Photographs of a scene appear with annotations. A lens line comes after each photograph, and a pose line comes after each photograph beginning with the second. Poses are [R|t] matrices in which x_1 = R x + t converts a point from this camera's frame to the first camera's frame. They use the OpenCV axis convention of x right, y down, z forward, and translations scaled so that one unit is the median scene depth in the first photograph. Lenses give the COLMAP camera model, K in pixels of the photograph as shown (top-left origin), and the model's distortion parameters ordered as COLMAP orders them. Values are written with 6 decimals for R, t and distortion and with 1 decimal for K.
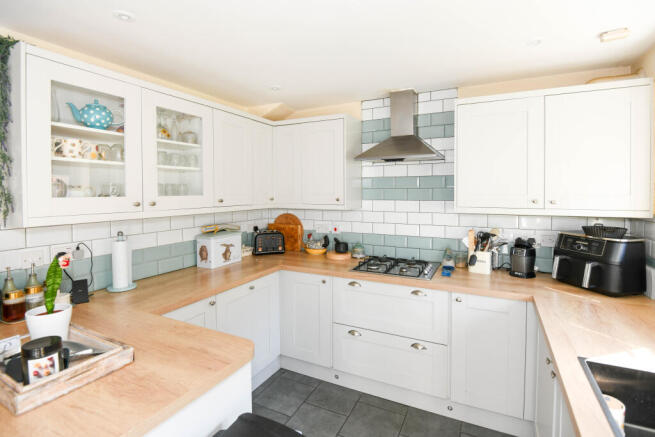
lens RADIAL K [[308.8, 0, 339.8], [0, 308.8, 196.6], [0, 0, 1]] dist [-0.004341, -0.002521]
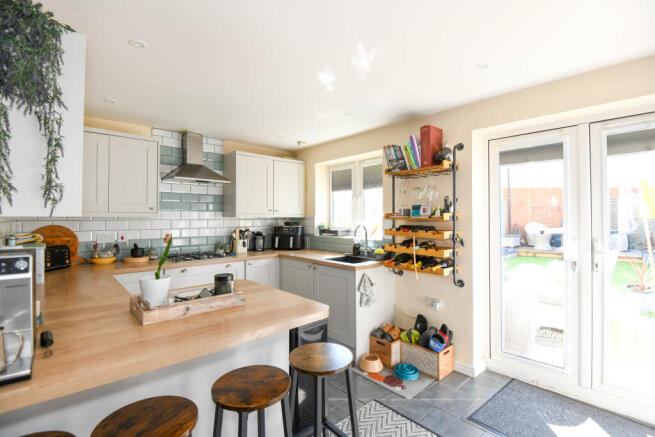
lens RADIAL K [[308.8, 0, 327.5], [0, 308.8, 214.0], [0, 0, 1]] dist [-0.004341, -0.002521]
pose [[0.357870, 0.007359, 0.933743, -0.841486], [0.012733, 0.999838, -0.012760, 0.050827], [-0.933685, 0.016456, 0.357718, -0.055178]]
